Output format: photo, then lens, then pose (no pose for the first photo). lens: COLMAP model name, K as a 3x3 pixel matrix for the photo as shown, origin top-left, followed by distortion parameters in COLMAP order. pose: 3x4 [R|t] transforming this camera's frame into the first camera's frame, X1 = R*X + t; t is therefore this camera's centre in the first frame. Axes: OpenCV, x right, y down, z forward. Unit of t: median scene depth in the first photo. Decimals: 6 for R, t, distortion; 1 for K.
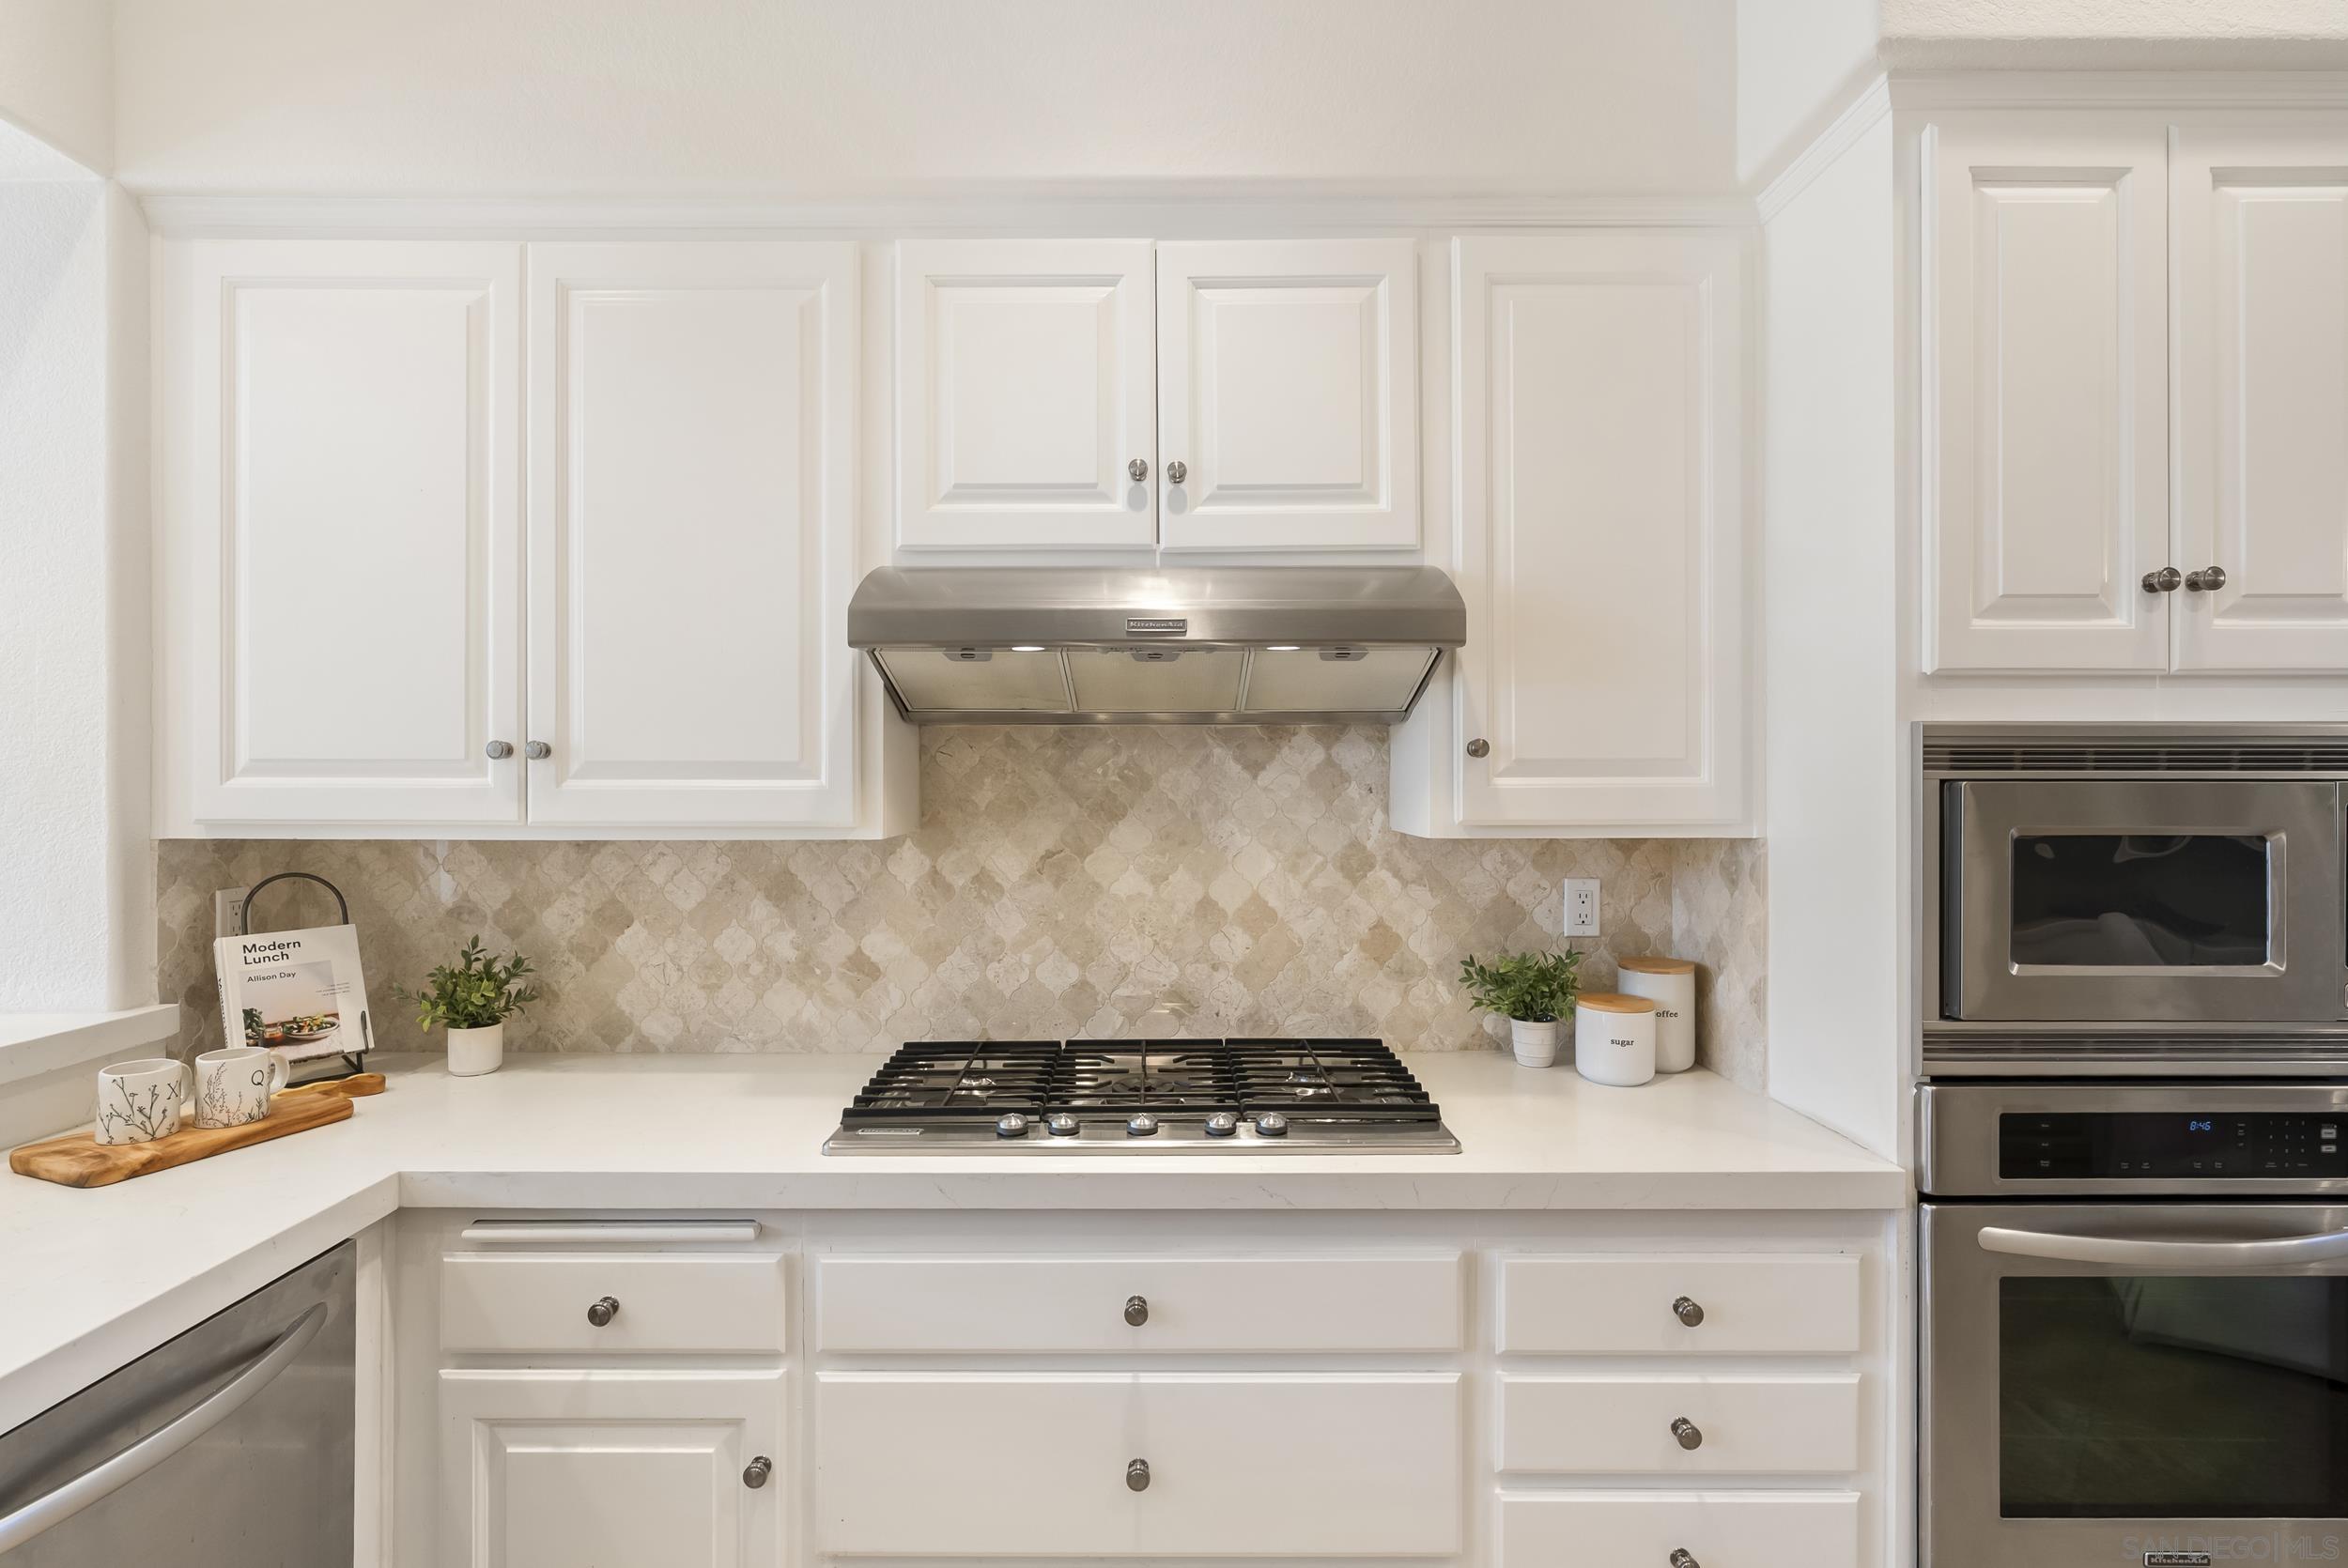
lens RADIAL K [[1072.7, 0, 1163.4], [0, 1072.7, 778.5], [0, 0, 1]] dist [-0.006018, 0.001610]
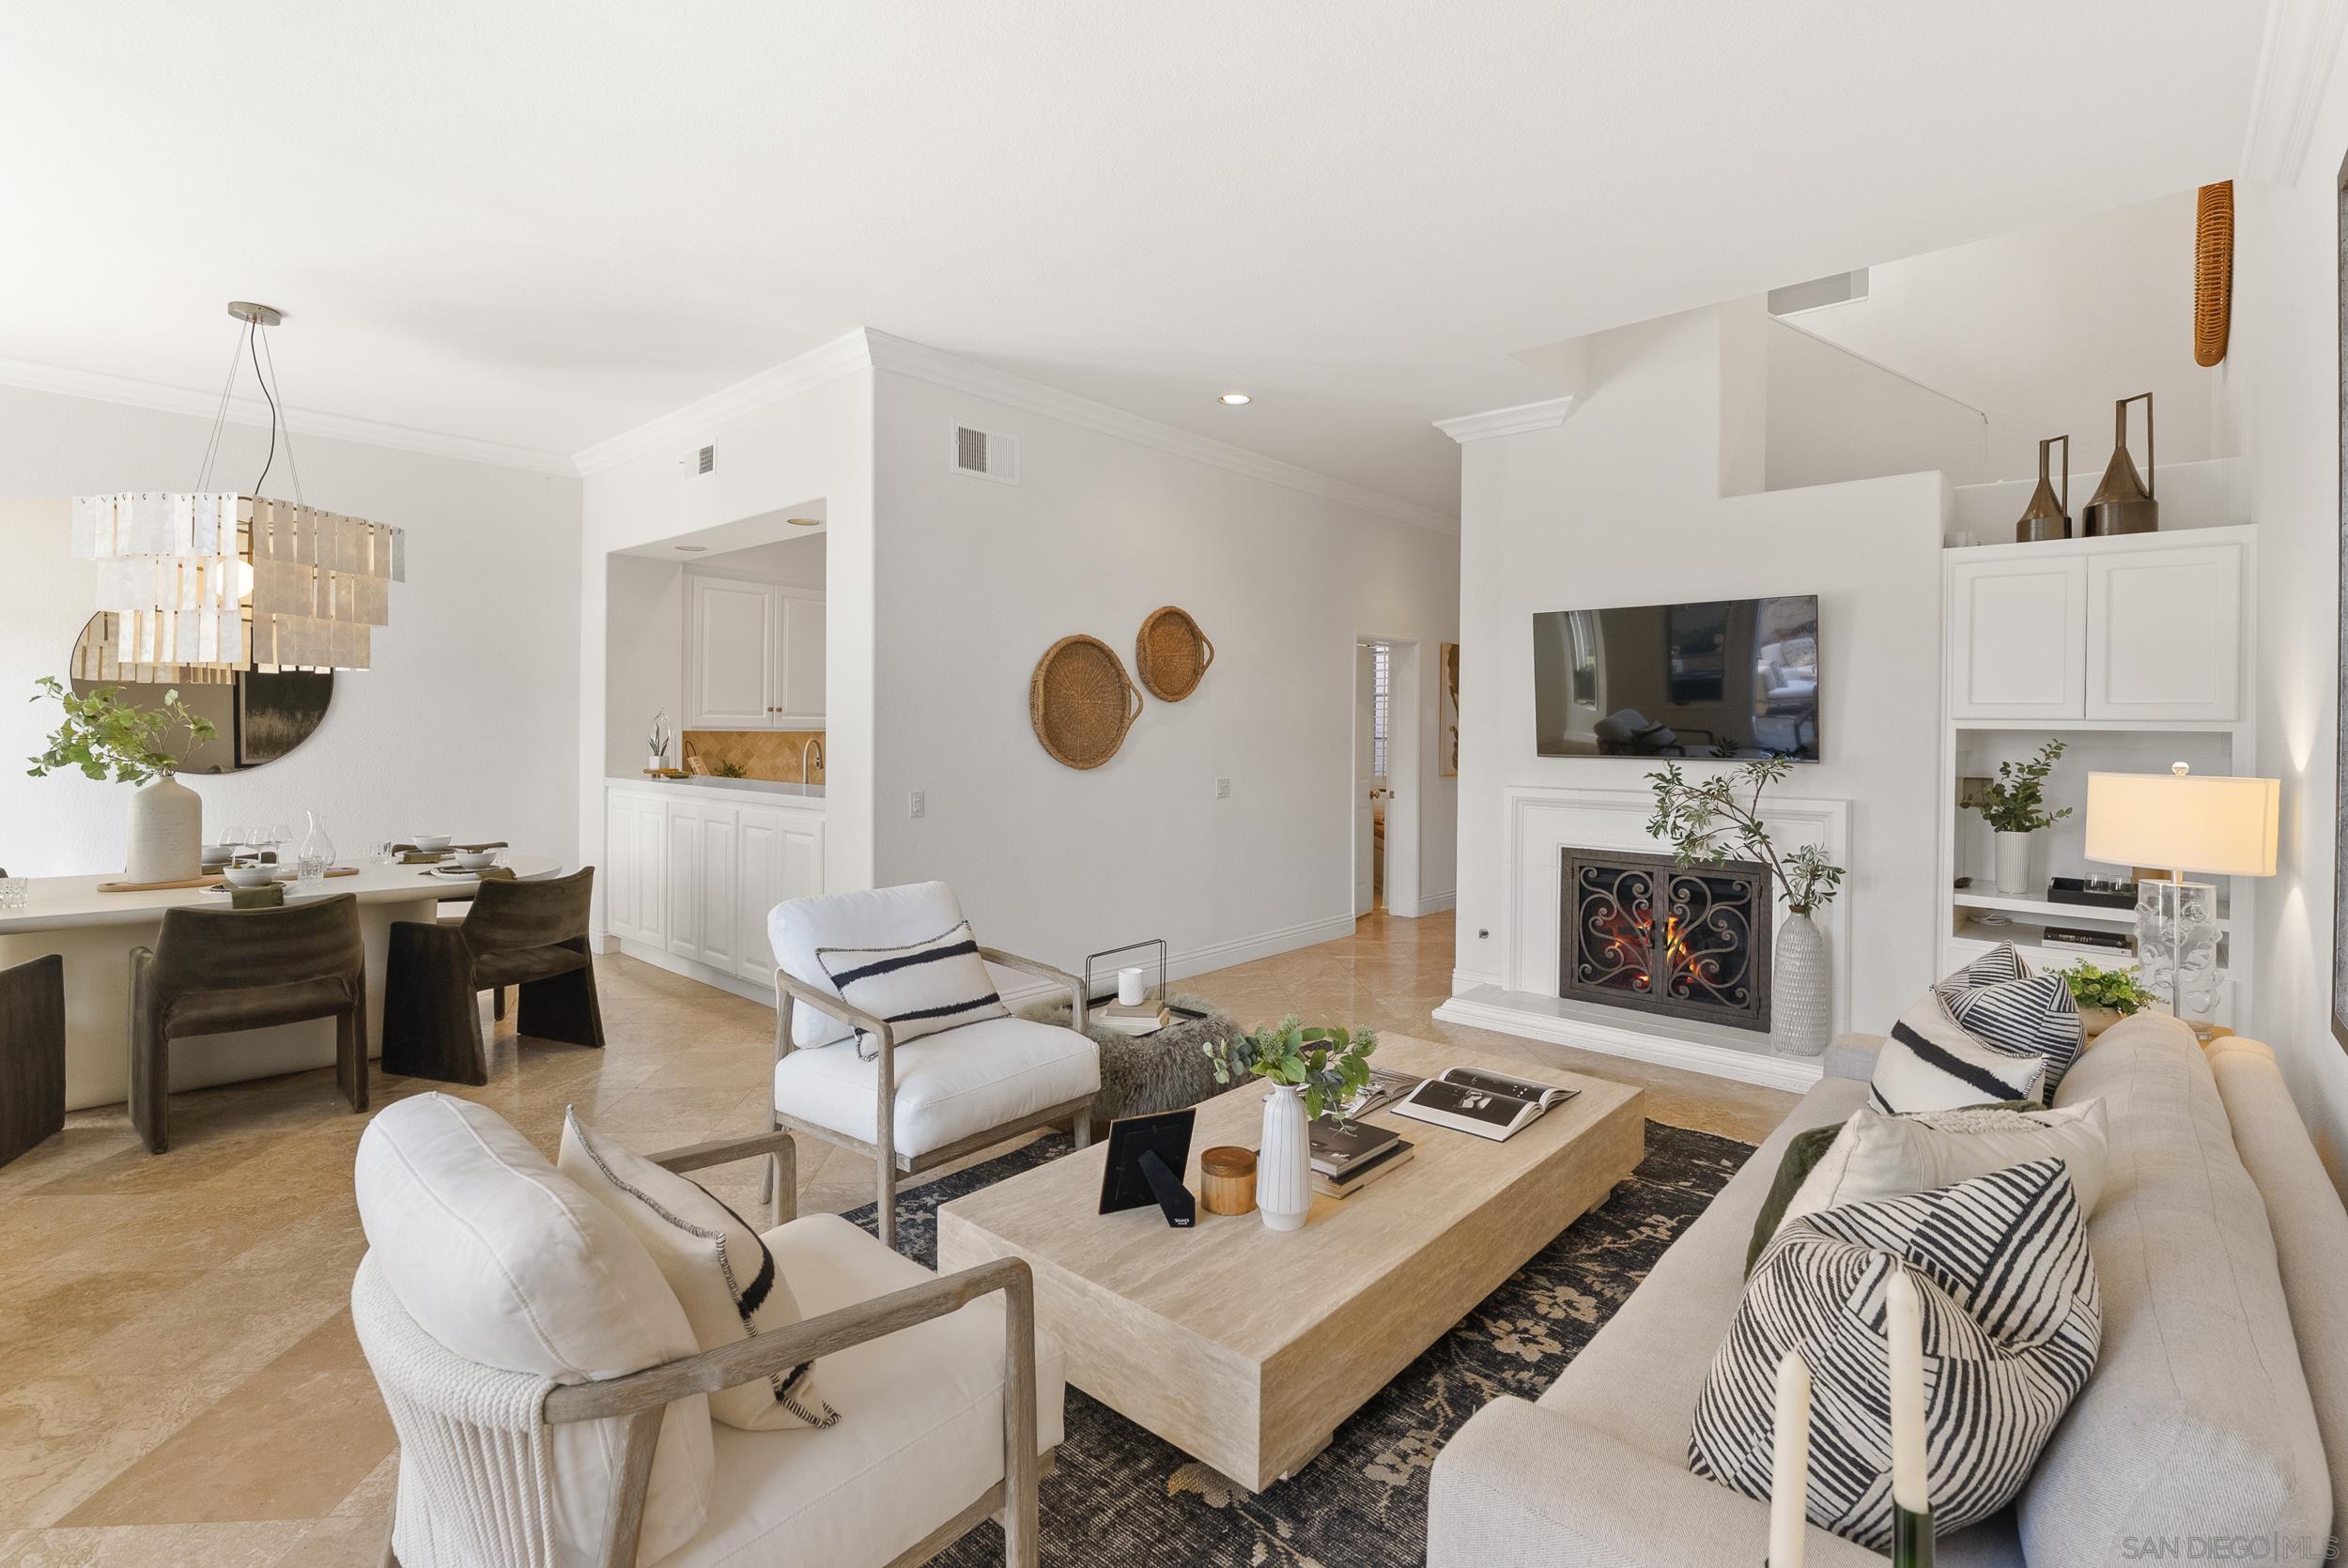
lens RADIAL K [[1072.7, 0, 1169.1], [0, 1072.7, 734.2], [0, 0, 1]] dist [-0.006018, 0.001610]
pose [[0.667984, 0.001638, 0.744174, -2.262876], [-0.006040, 0.999977, 0.003221, 0.040892], [-0.744151, -0.006647, 0.667978, -2.465888]]
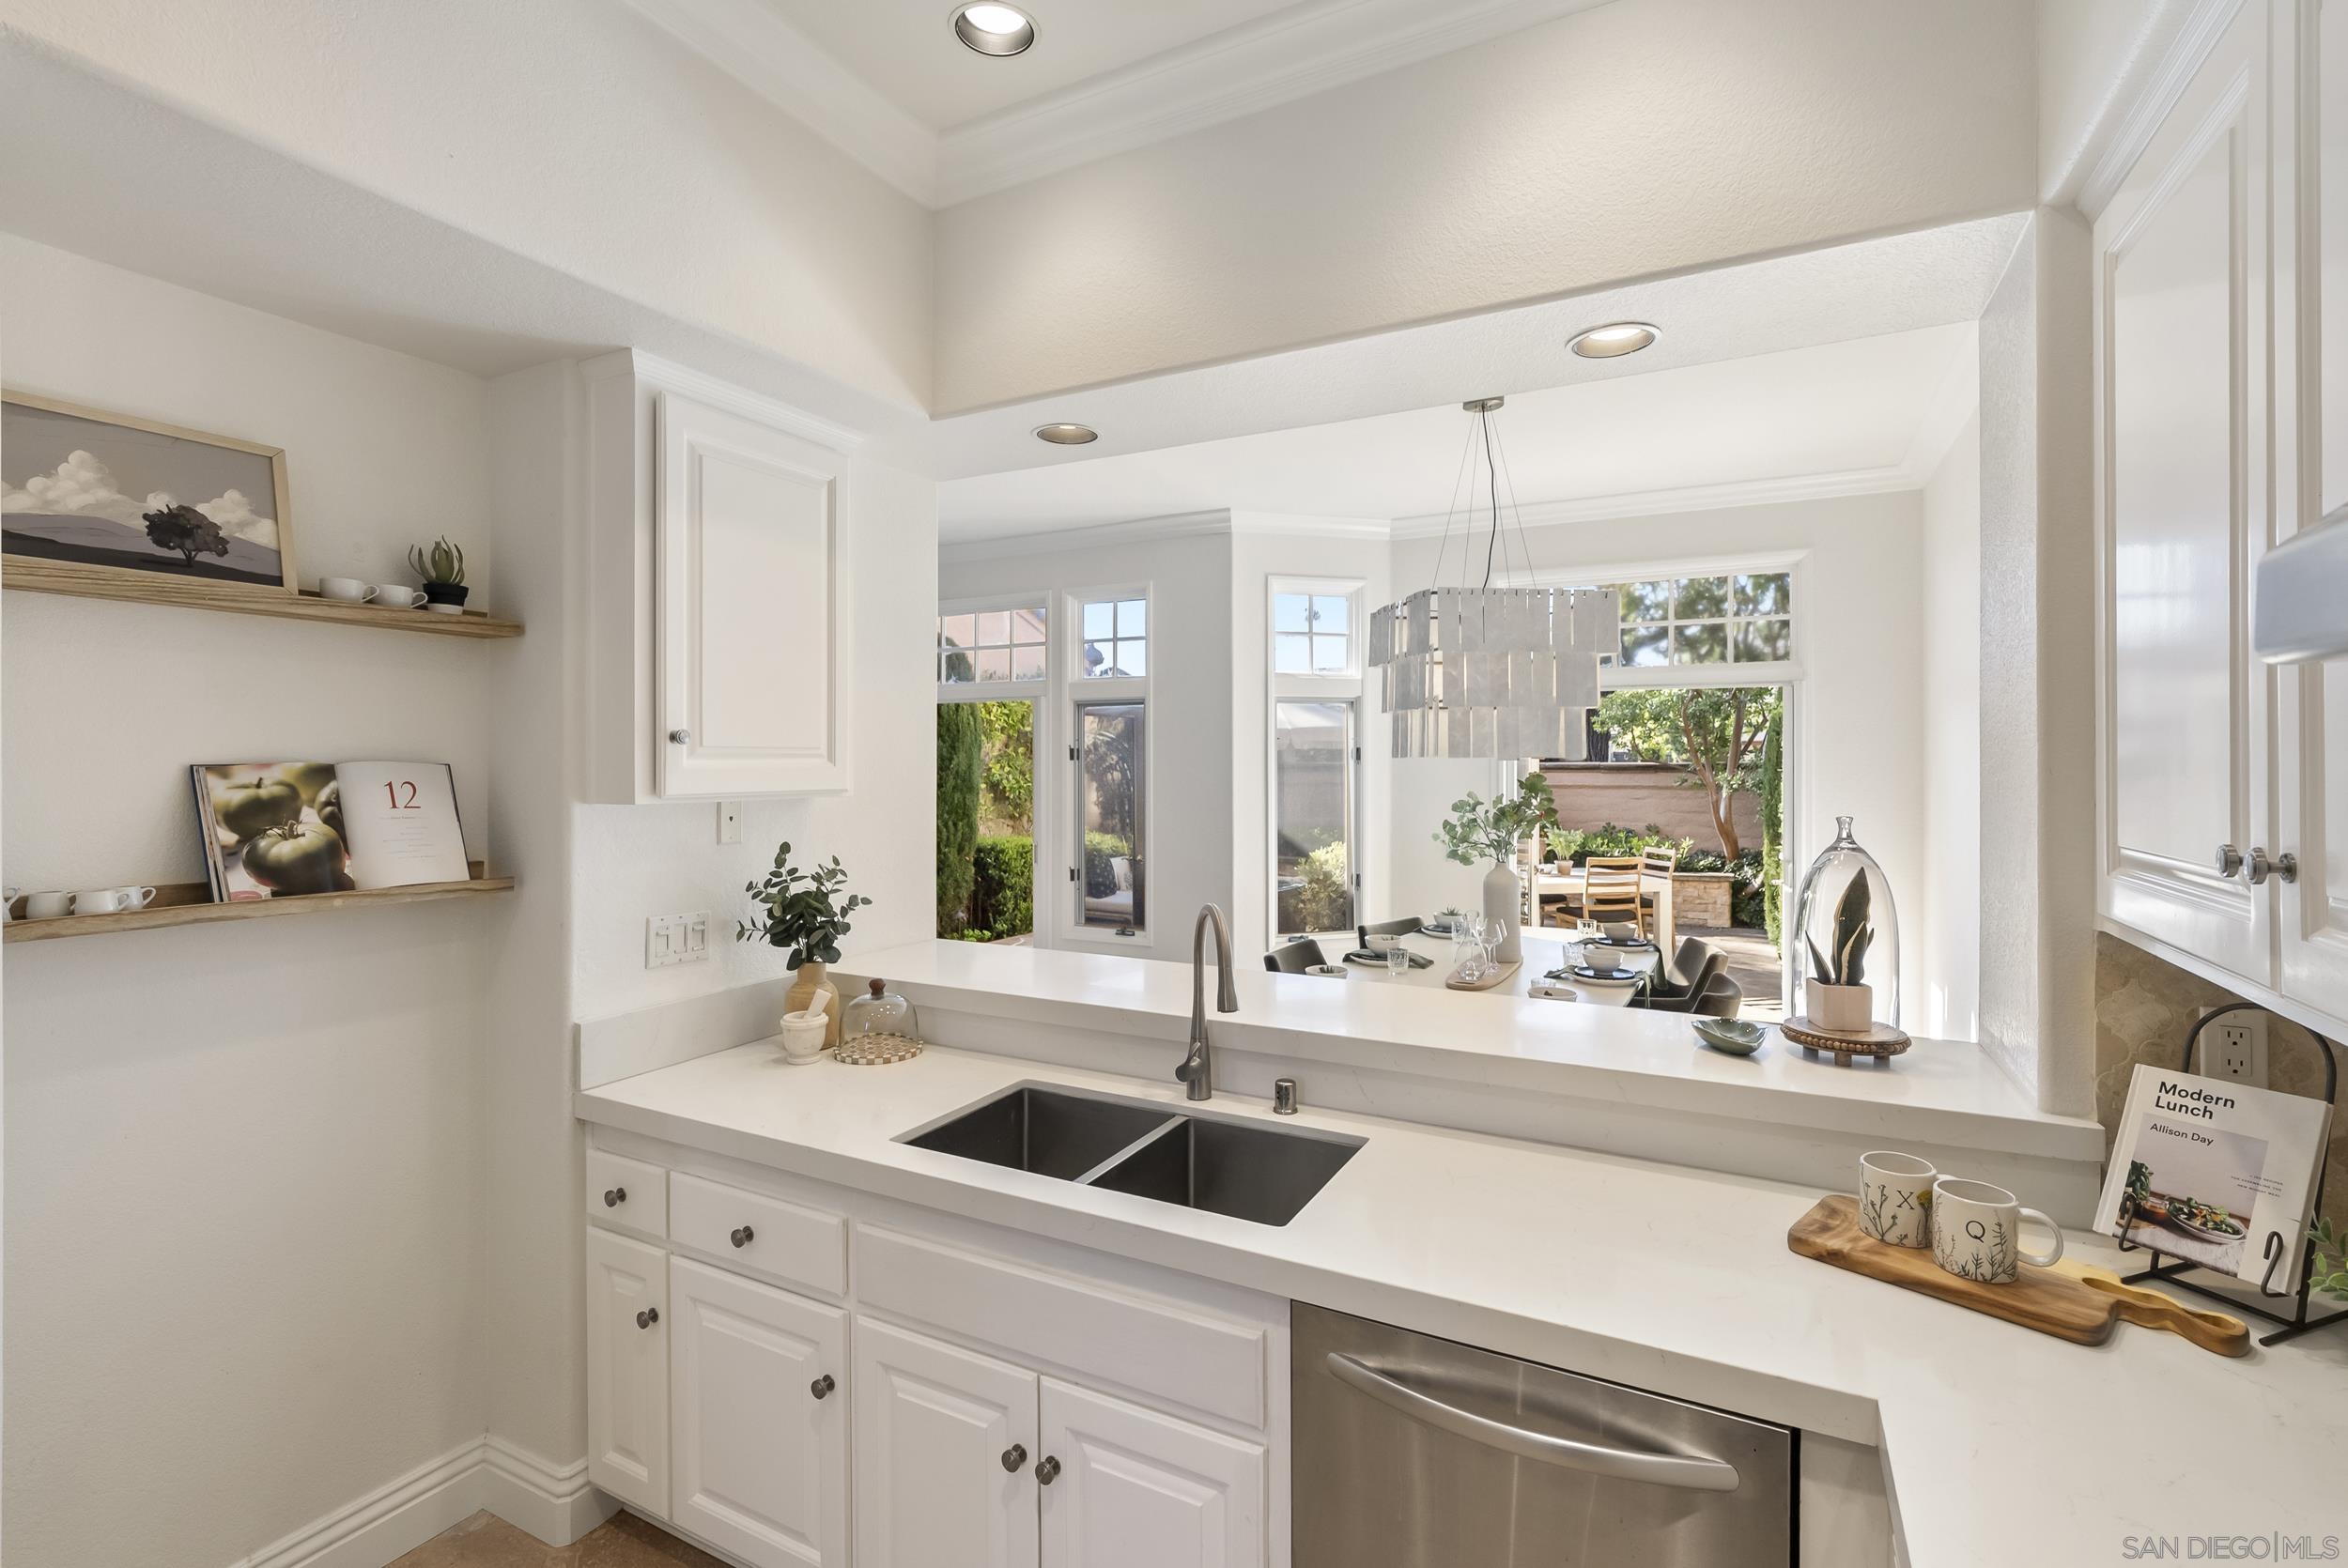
lens RADIAL K [[1072.7, 0, 1175.8], [0, 1072.7, 769.4], [0, 0, 1]] dist [-0.006018, 0.001610]
pose [[-0.468282, 0.004848, -0.883566, 0.143924], [-0.005469, 0.999950, 0.008385, -0.065583], [0.883562, 0.008759, -0.468232, 0.642048]]
